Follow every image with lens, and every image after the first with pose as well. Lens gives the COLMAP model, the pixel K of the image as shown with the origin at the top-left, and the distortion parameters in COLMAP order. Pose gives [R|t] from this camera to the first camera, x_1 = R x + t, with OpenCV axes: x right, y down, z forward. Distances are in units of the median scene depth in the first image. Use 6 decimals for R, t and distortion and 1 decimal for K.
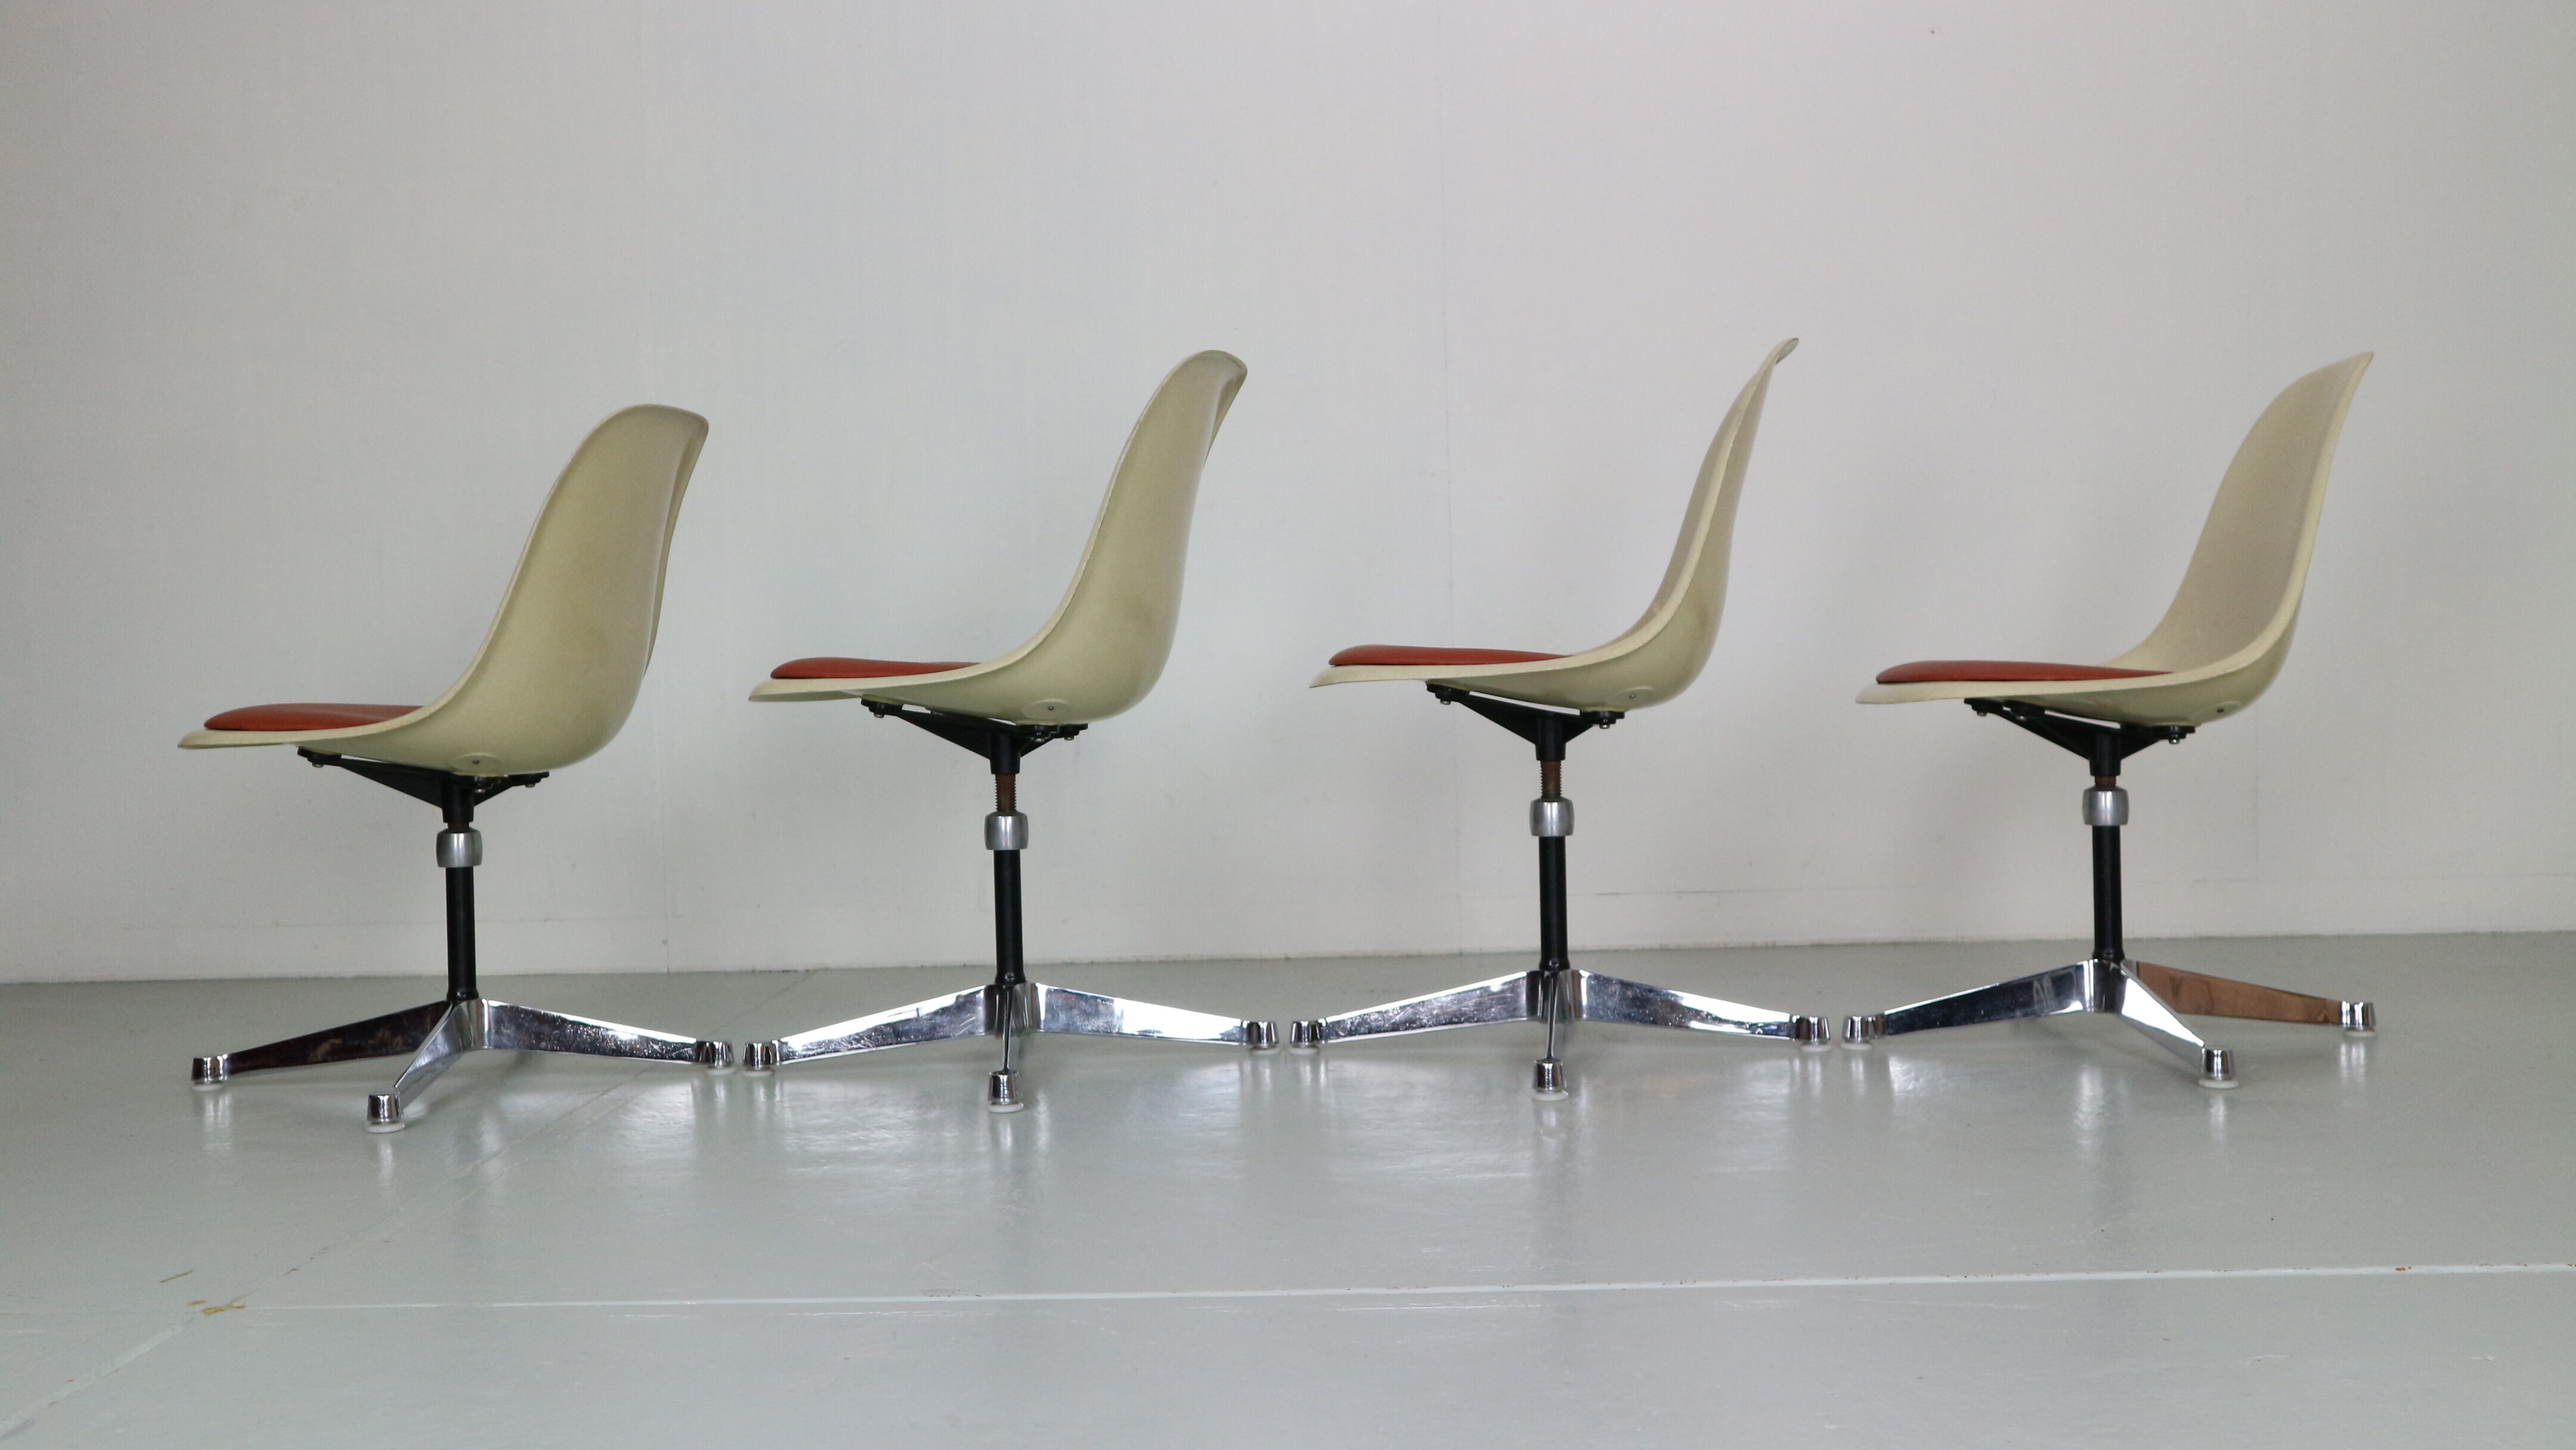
lens RADIAL K [[2540.1, 0, 1283.6], [0, 2540.1, 719.6], [0, 0, 1]] dist [-0.049624, 0.017780]
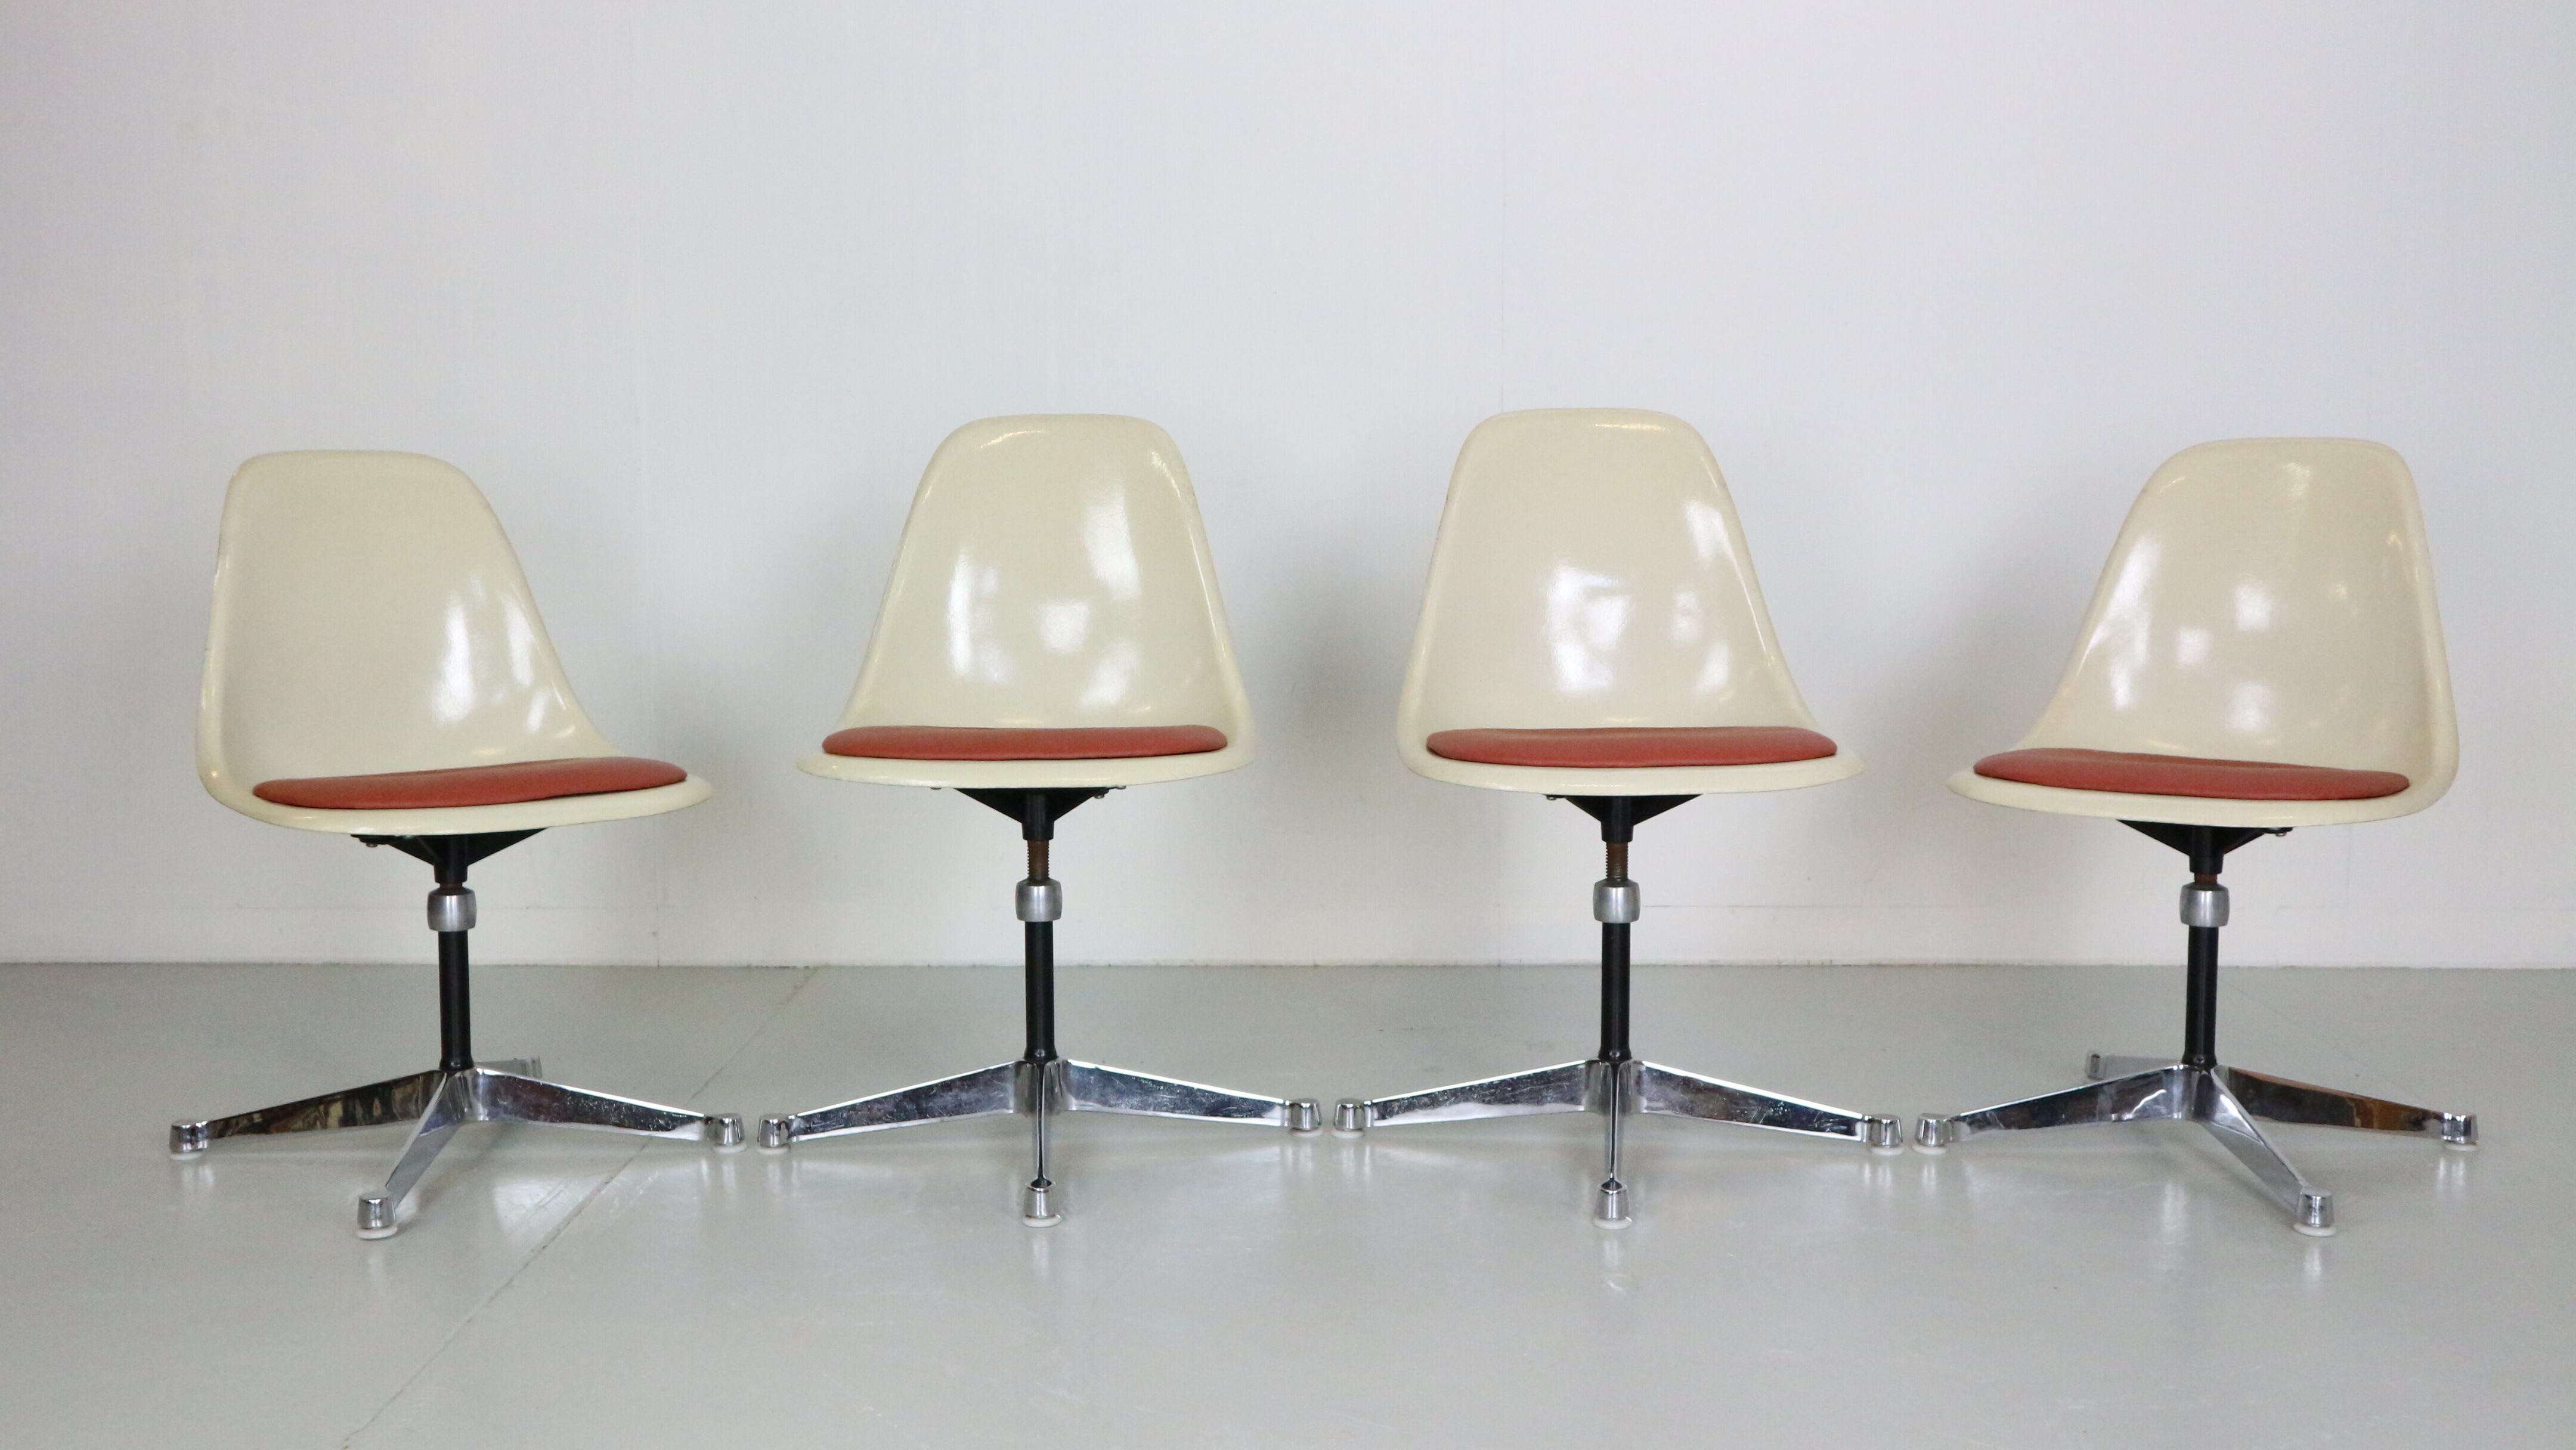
lens RADIAL K [[2718.6, 0, 1297.8], [0, 2718.6, 713.2], [0, 0, 1]] dist [-0.002208, -0.014849]
pose [[0.999621, 0.022252, 0.016214, -0.031145], [-0.023672, 0.995348, 0.093392, -0.122732], [-0.014060, -0.093741, 0.995497, 0.000671]]
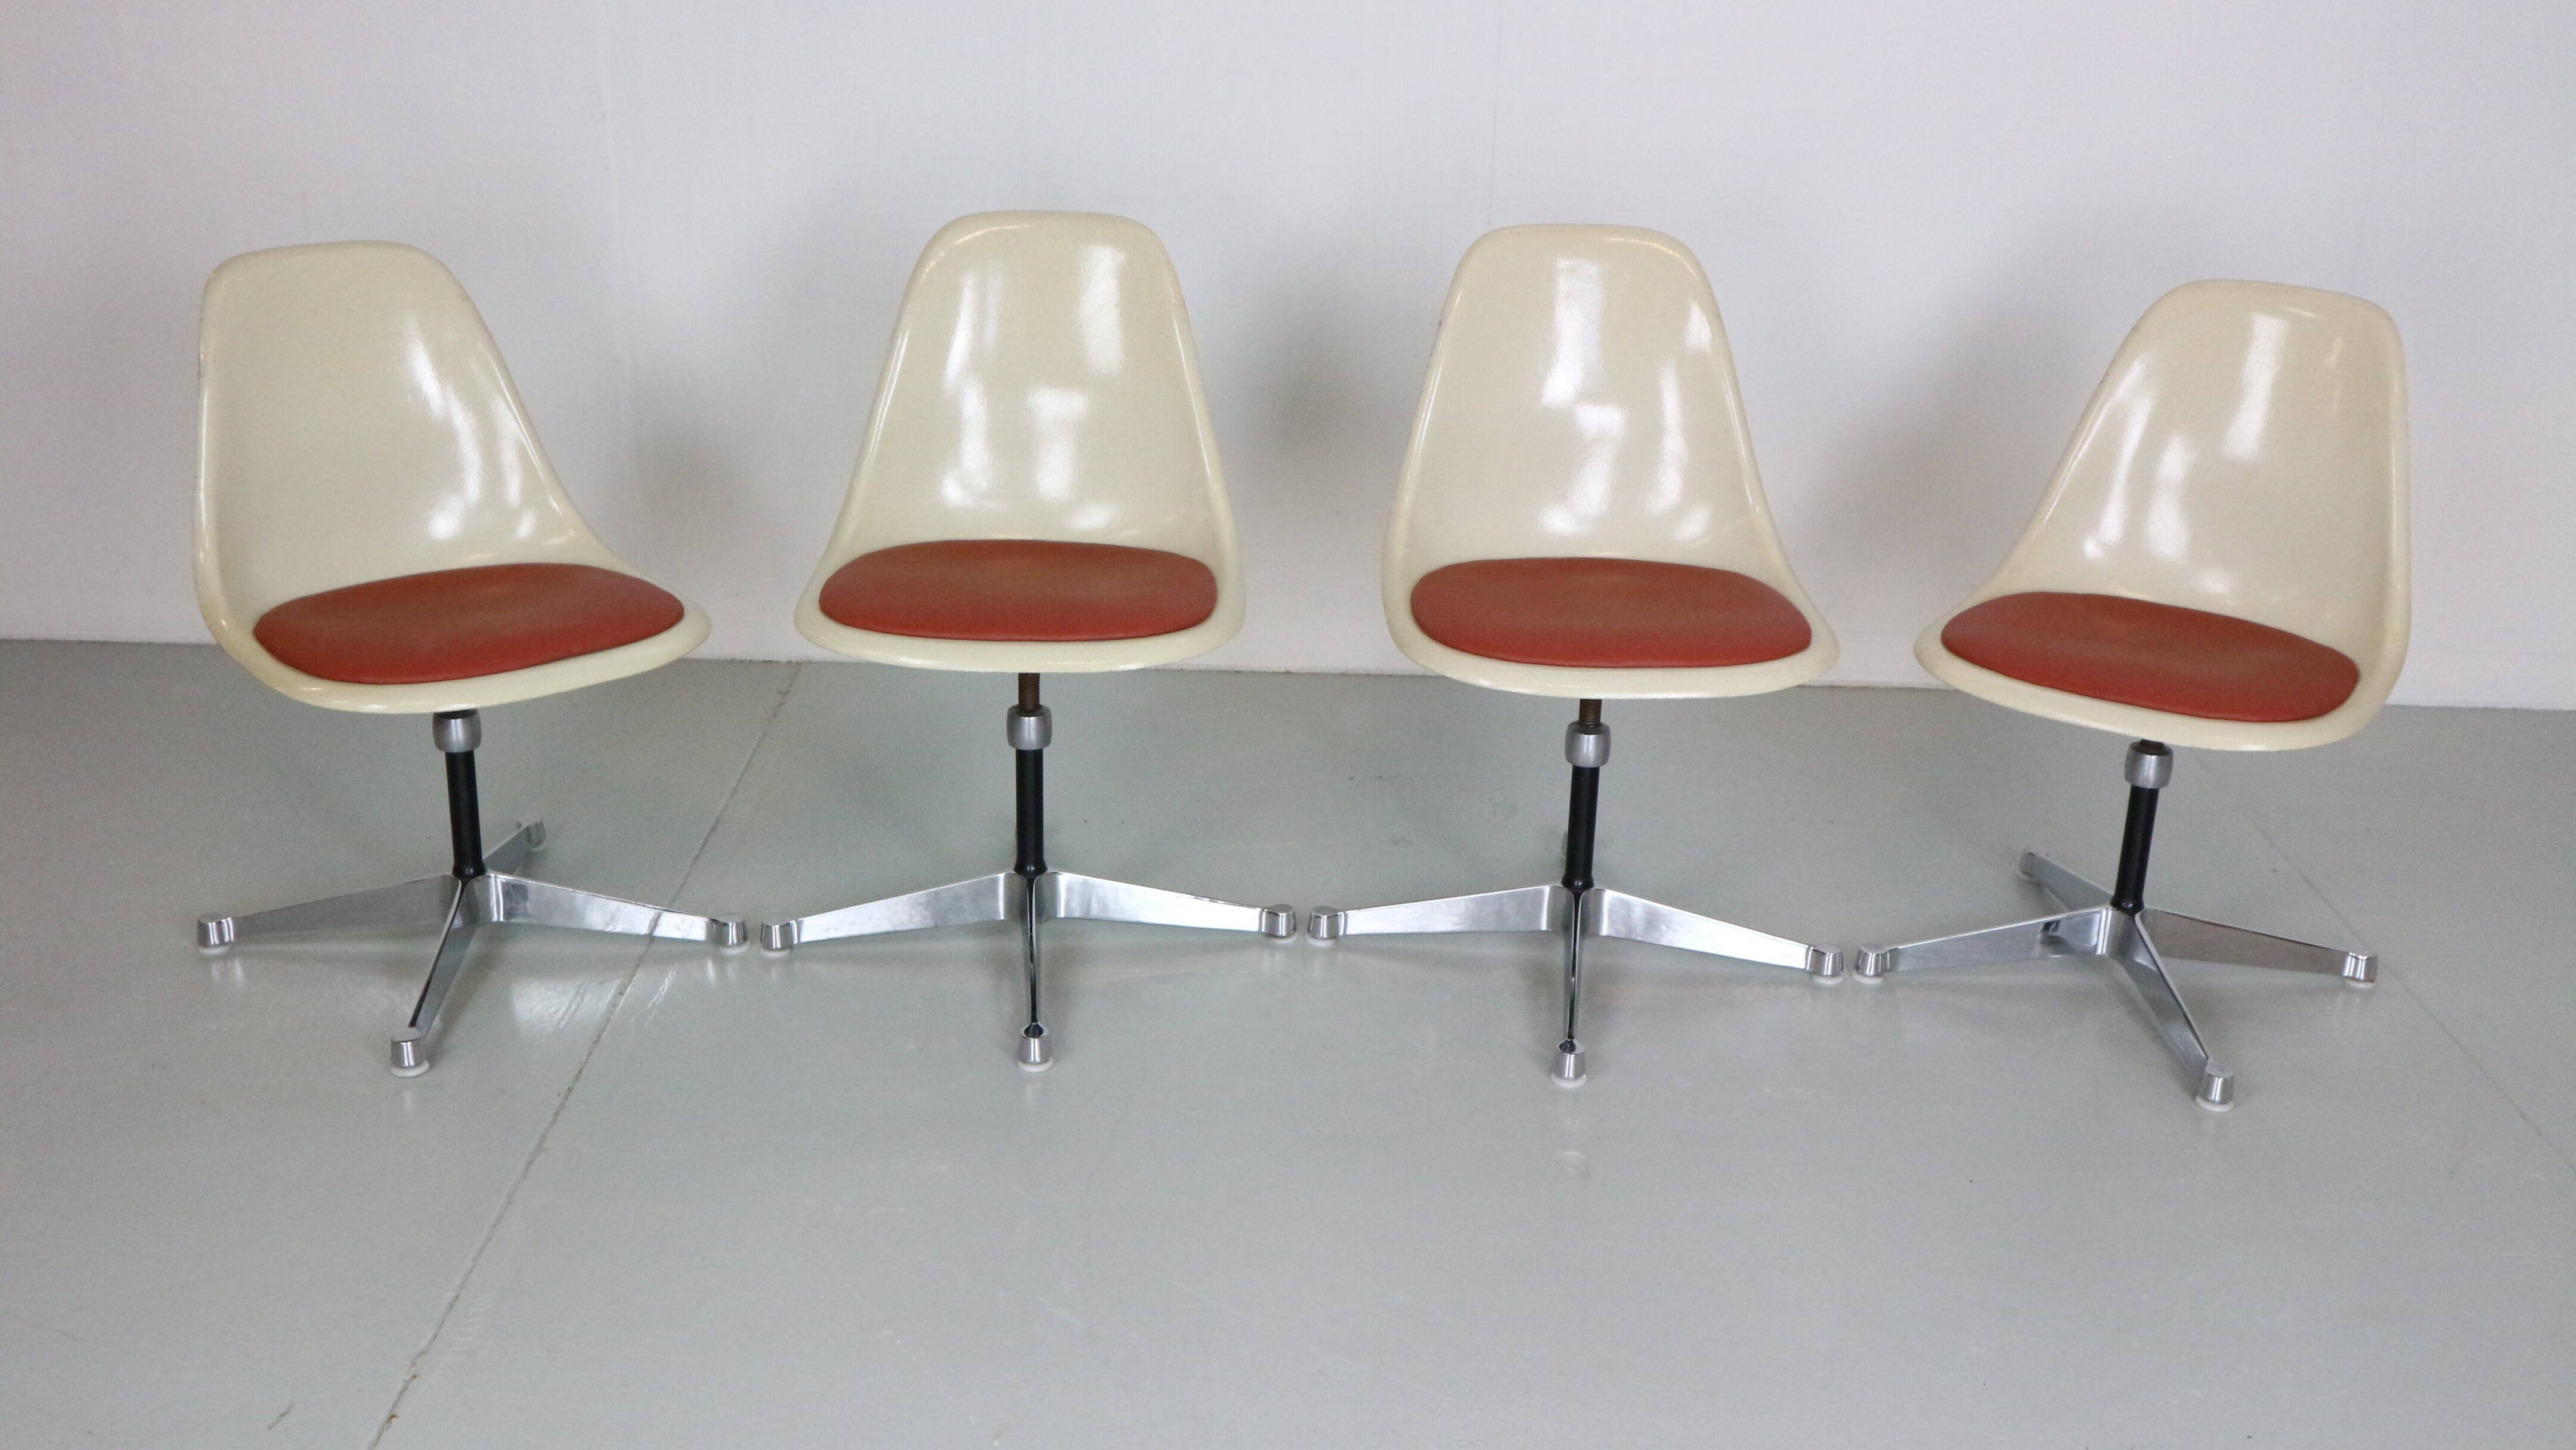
lens RADIAL K [[2723.9, 0, 1308.0], [0, 2723.9, 725.9], [0, 0, 1]] dist [-0.005471, -0.012011]
pose [[0.997835, 0.041836, 0.050751, -0.056204], [-0.057073, 0.934261, 0.351994, -0.332311], [-0.032689, -0.354128, 0.934625, 0.023021]]
